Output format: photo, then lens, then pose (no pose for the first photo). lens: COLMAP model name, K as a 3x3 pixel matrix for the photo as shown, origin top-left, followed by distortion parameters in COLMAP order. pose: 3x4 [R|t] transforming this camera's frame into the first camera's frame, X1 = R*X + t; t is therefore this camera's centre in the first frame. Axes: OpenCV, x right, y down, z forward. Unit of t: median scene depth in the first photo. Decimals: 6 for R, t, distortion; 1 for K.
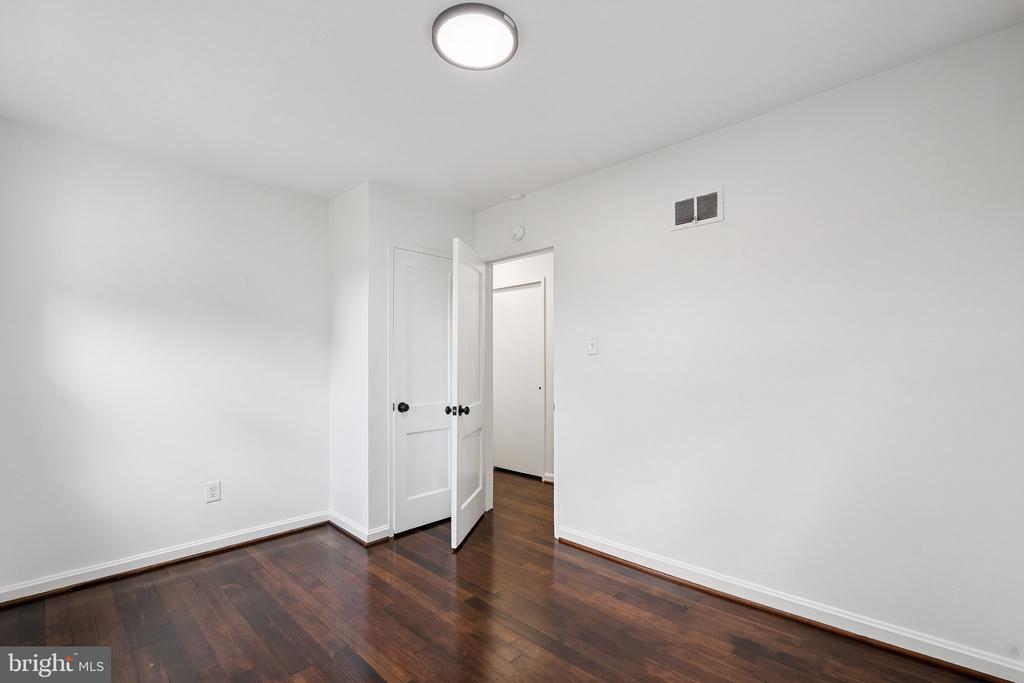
lens RADIAL K [[455.3, 0, 512.0], [0, 455.3, 341.5], [0, 0, 1]] dist [-0.000485, -0.000163]
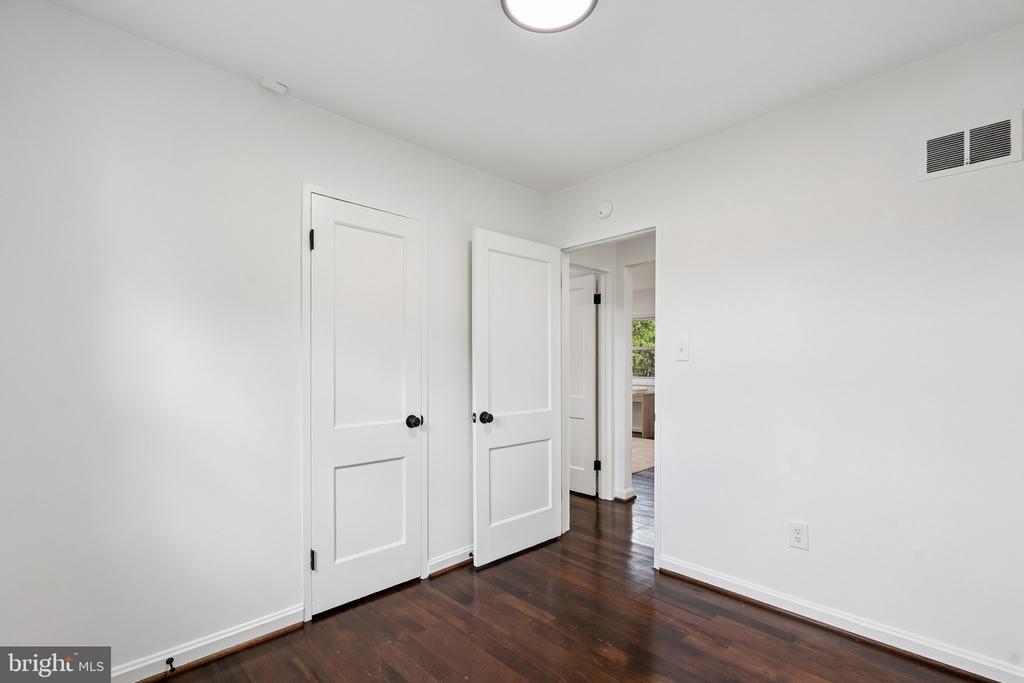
lens RADIAL K [[461.6, 0, 514.6], [0, 461.6, 351.4], [0, 0, 1]] dist [-0.041716, 0.024446]
pose [[0.999600, -0.001017, -0.028257, -0.231073], [0.001497, 0.999855, 0.016986, 0.010852], [0.028235, -0.017021, 0.999456, 0.220613]]
